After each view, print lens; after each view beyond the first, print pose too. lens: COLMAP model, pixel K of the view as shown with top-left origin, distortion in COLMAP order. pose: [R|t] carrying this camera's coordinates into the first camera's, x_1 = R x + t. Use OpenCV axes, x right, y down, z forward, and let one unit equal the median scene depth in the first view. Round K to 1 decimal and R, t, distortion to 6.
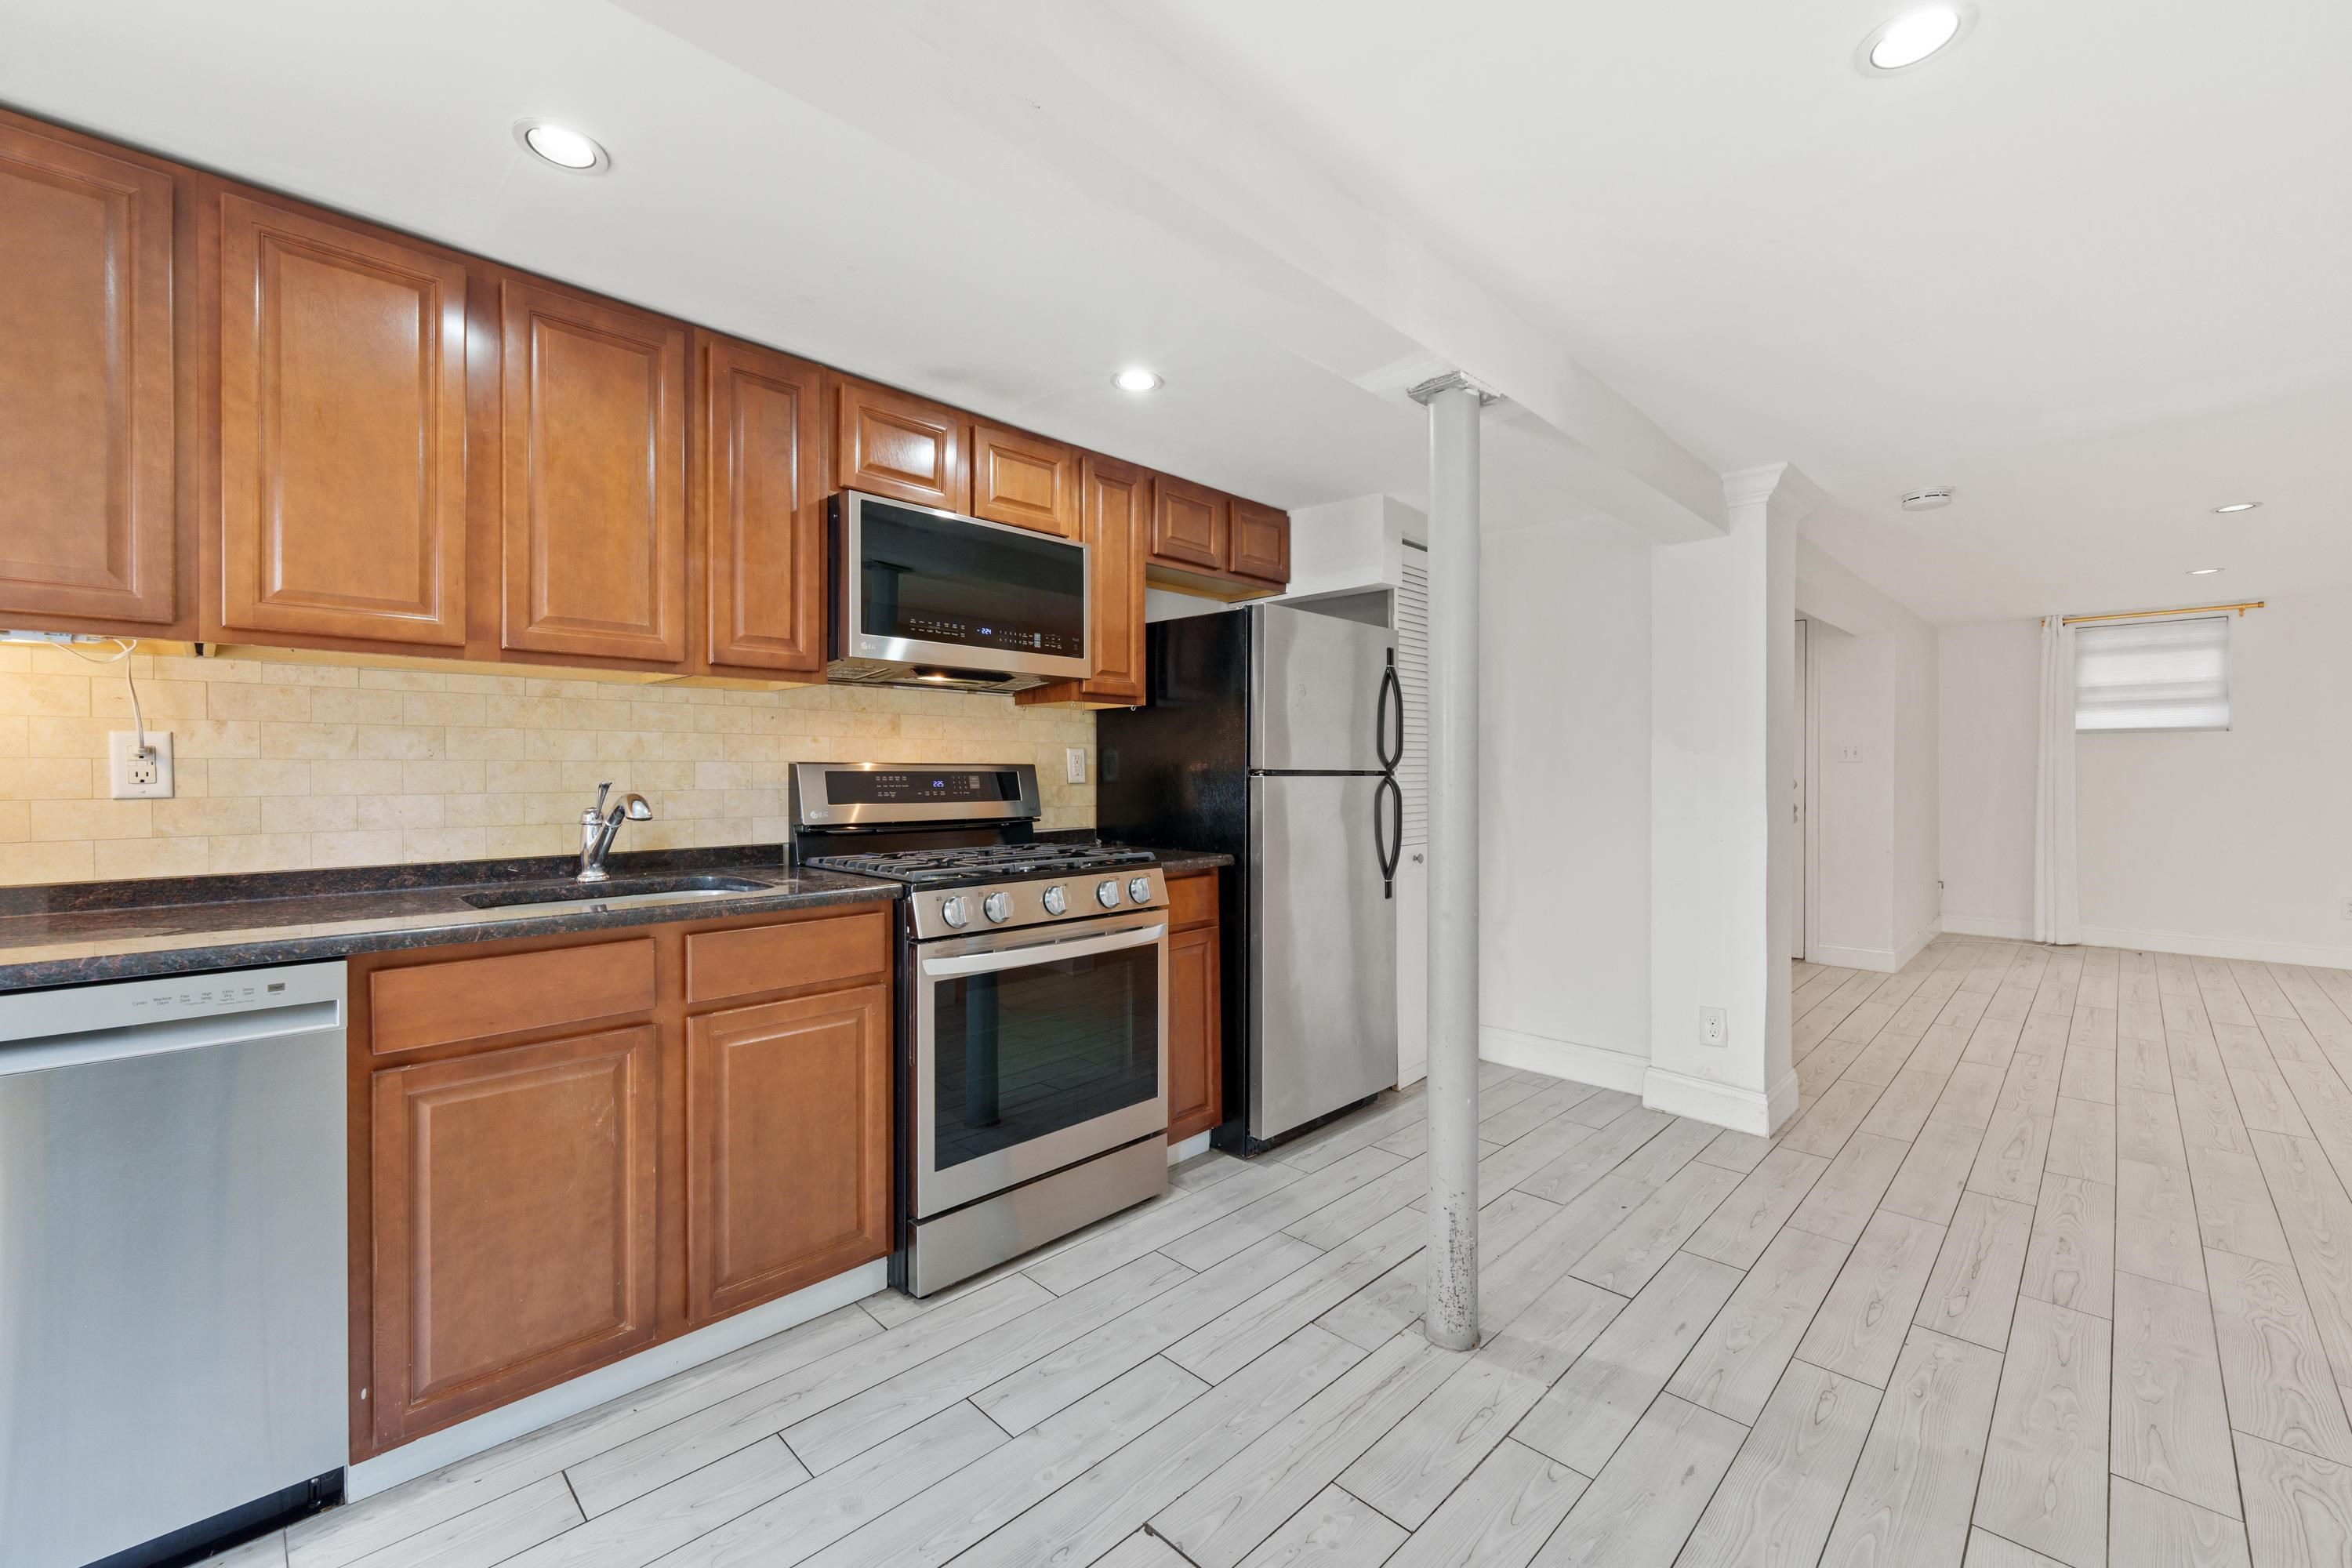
lens RADIAL K [[952.1, 0, 1172.3], [0, 952.1, 766.3], [0, 0, 1]] dist [-0.003545, -0.000478]
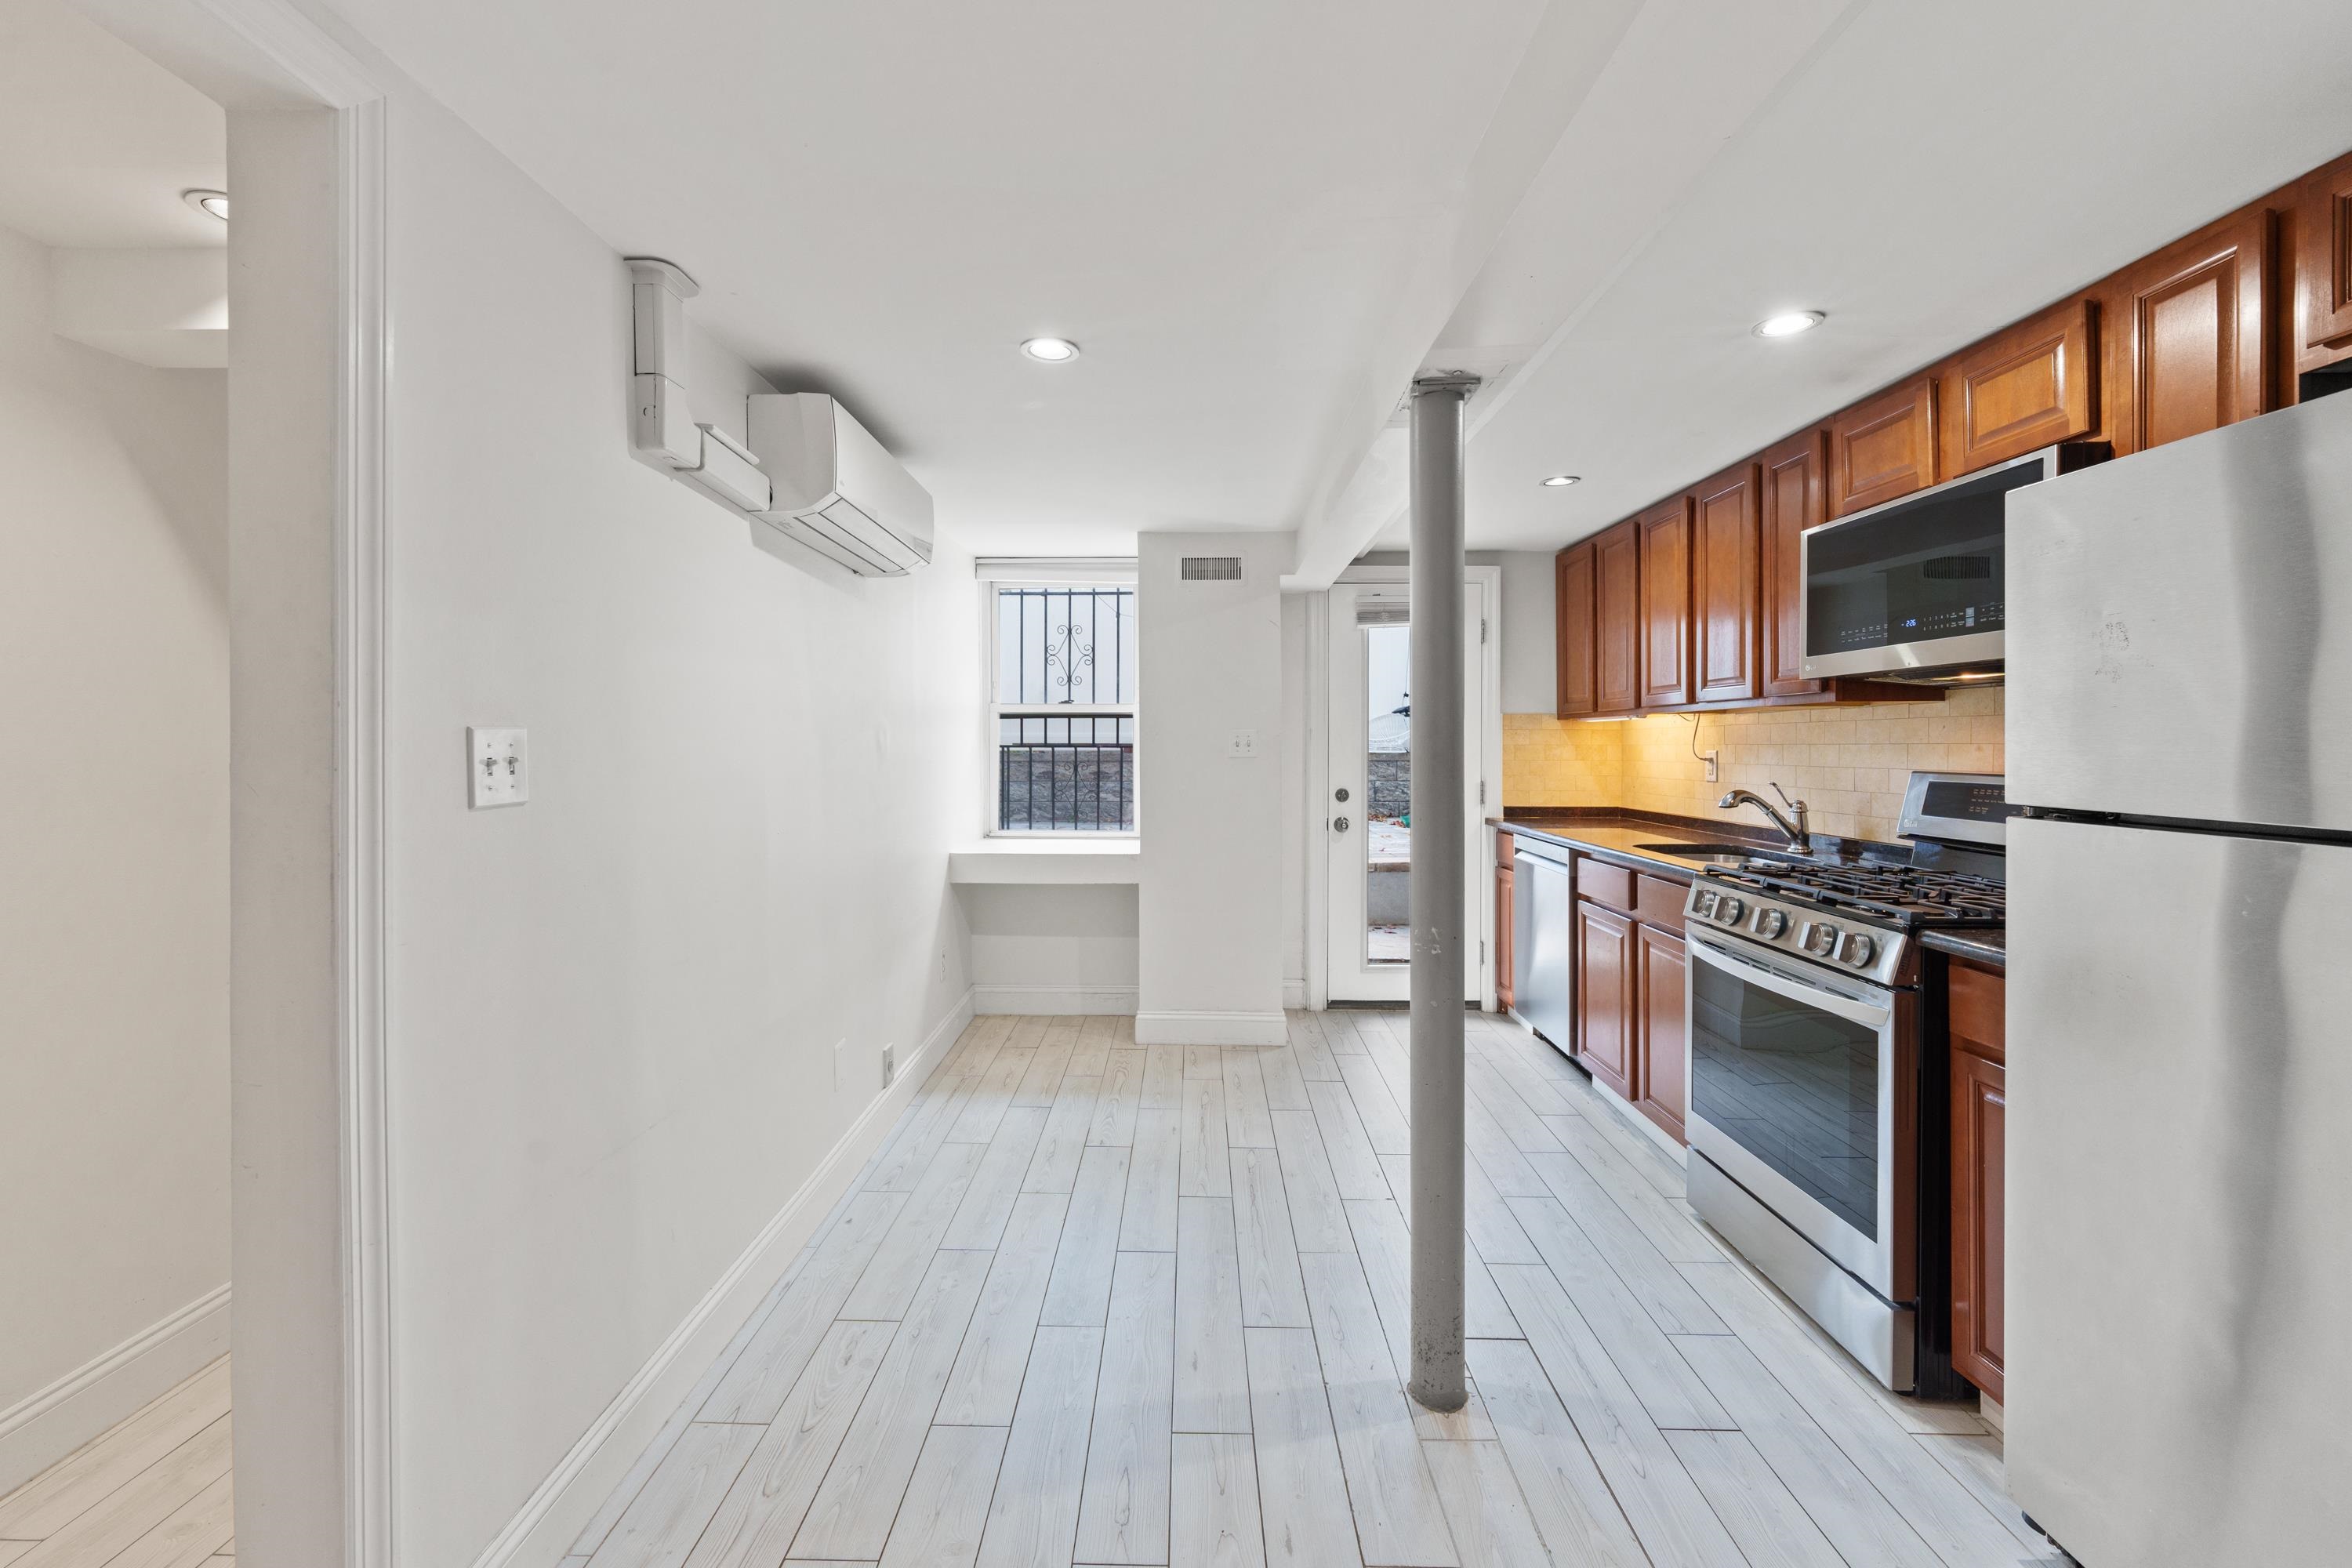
lens RADIAL K [[961.6, 0, 1160.0], [0, 961.6, 749.6], [0, 0, 1]] dist [-0.002175, -0.000431]
pose [[-0.728378, 0.006092, -0.685149, 0.987971], [0.006613, 0.999976, 0.001861, -0.038605], [0.685144, -0.003175, -0.728401, 1.300796]]
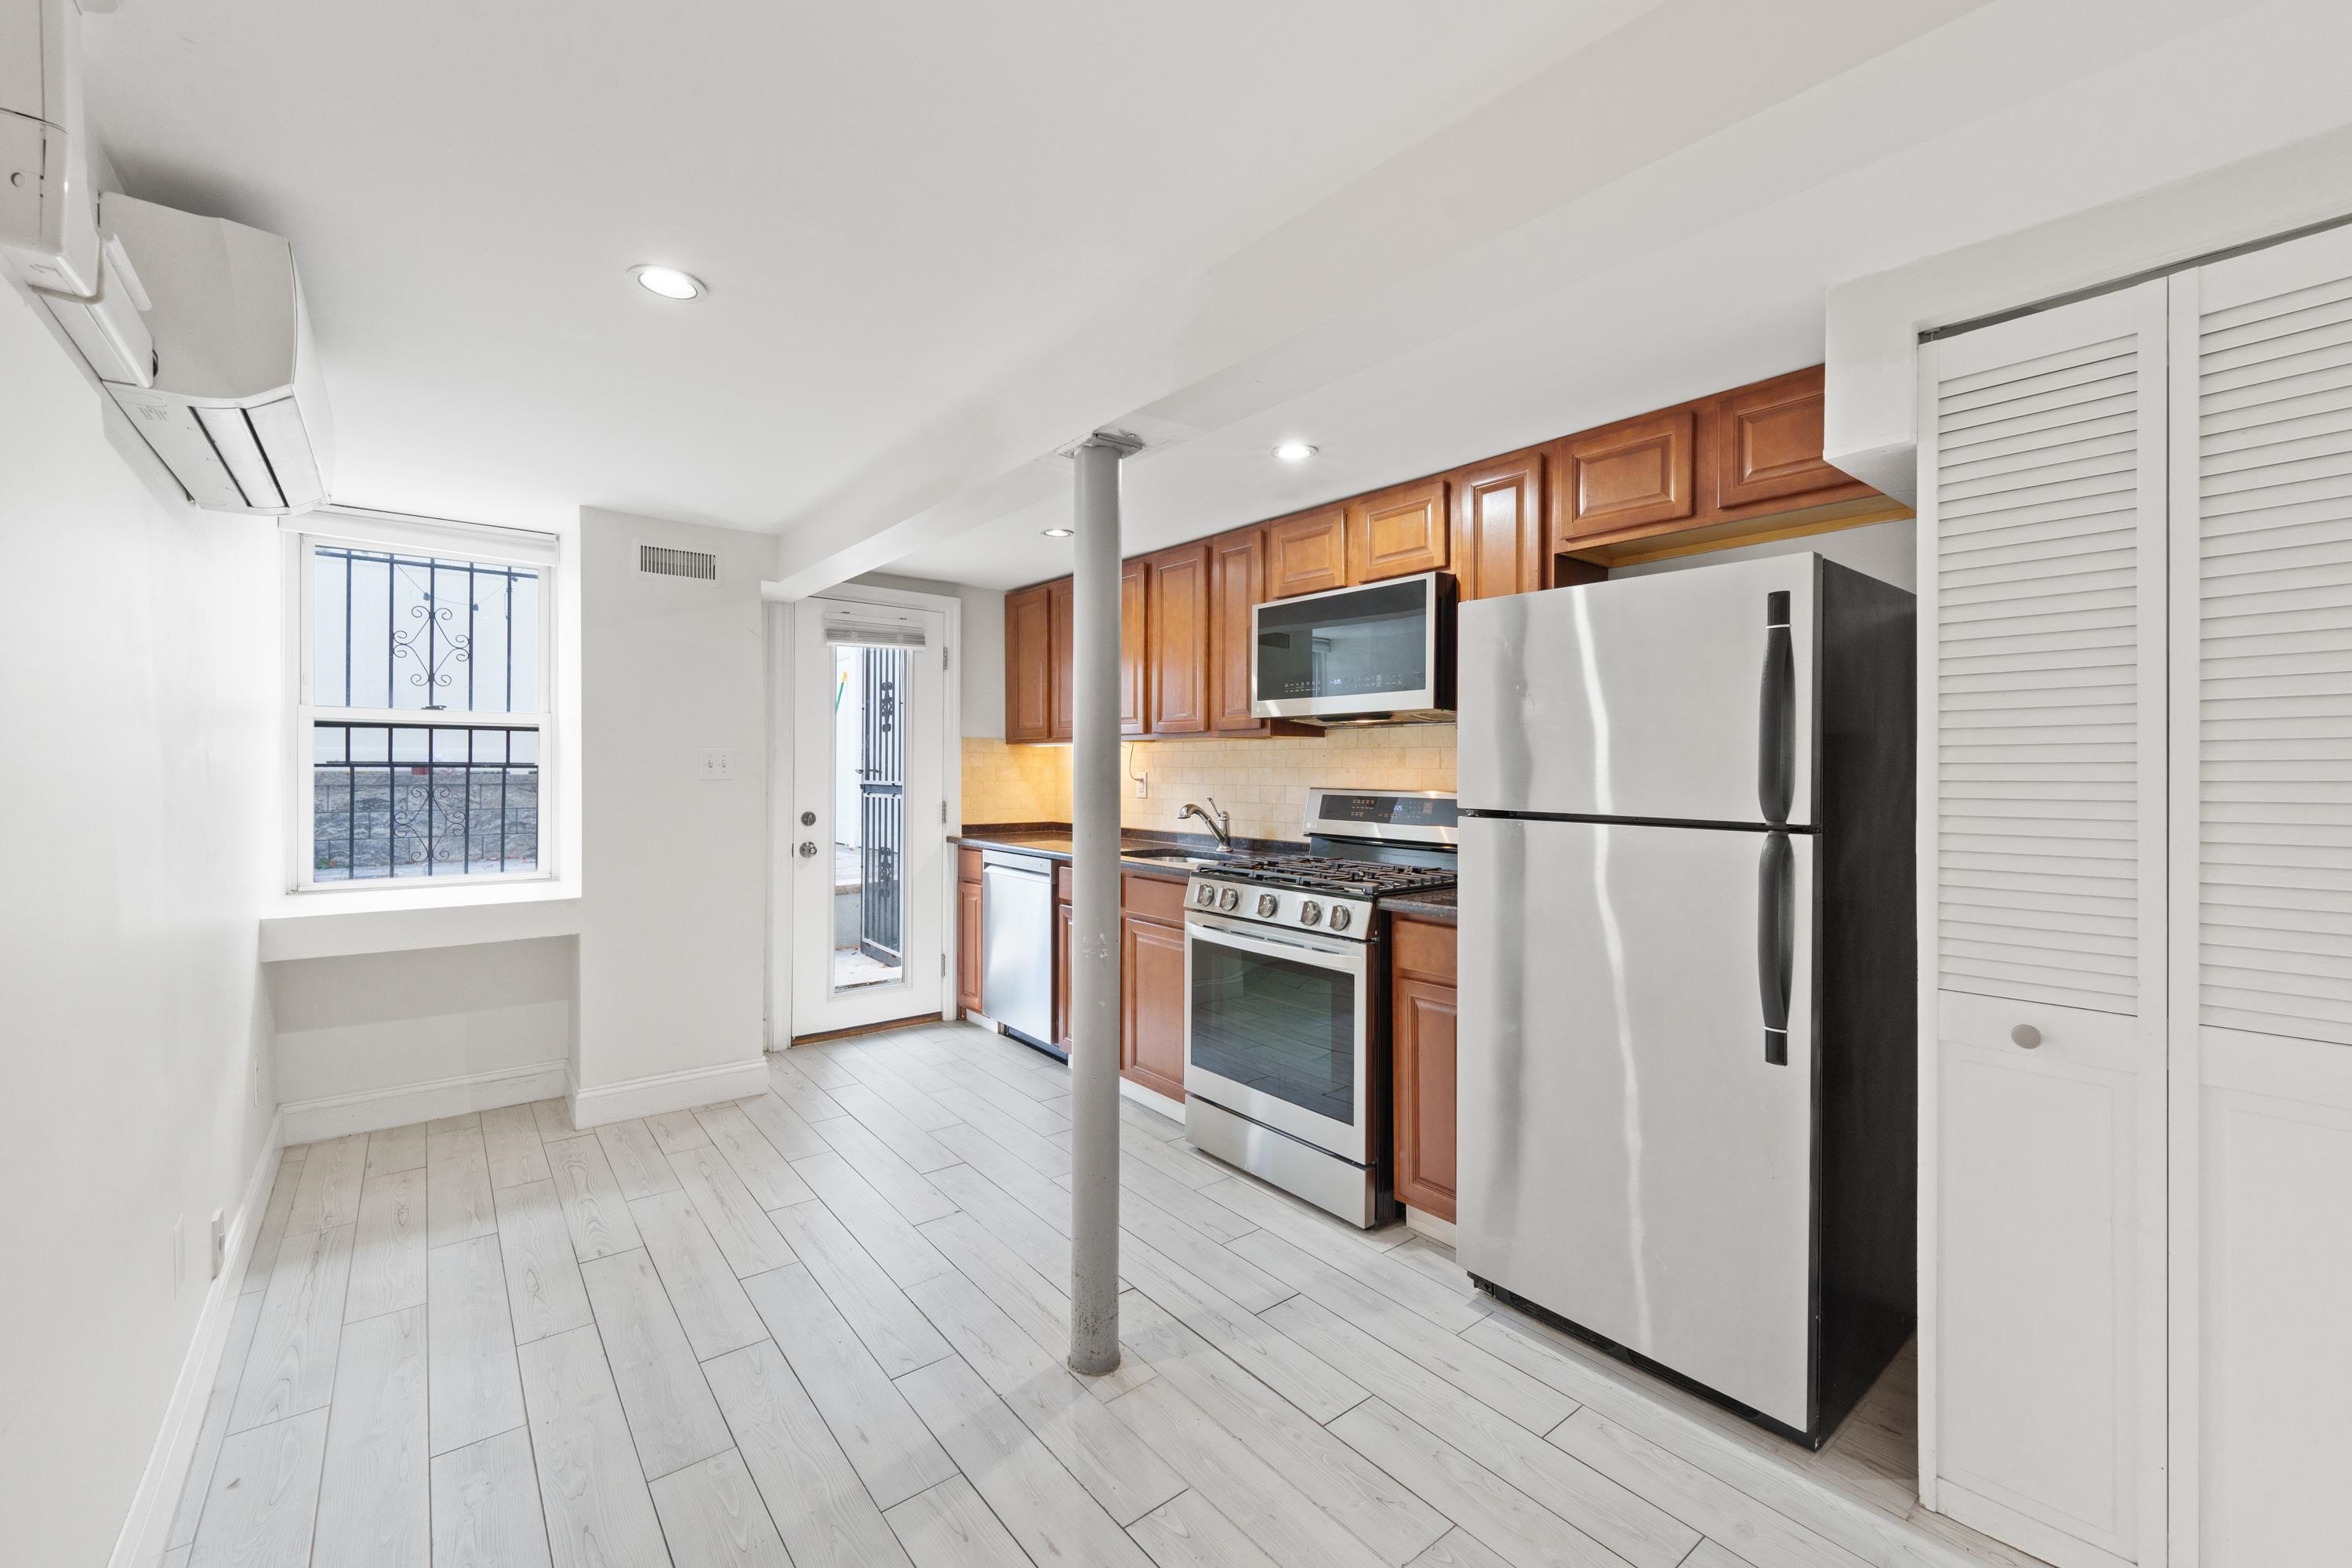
lens RADIAL K [[952.1, 0, 1172.3], [0, 952.1, 766.3], [0, 0, 1]] dist [-0.003545, -0.000478]
pose [[-0.112069, 0.000209, -0.993700, 1.130496], [0.001958, 0.999998, -0.000010, -0.039995], [0.993699, -0.001946, -0.112069, 1.035506]]
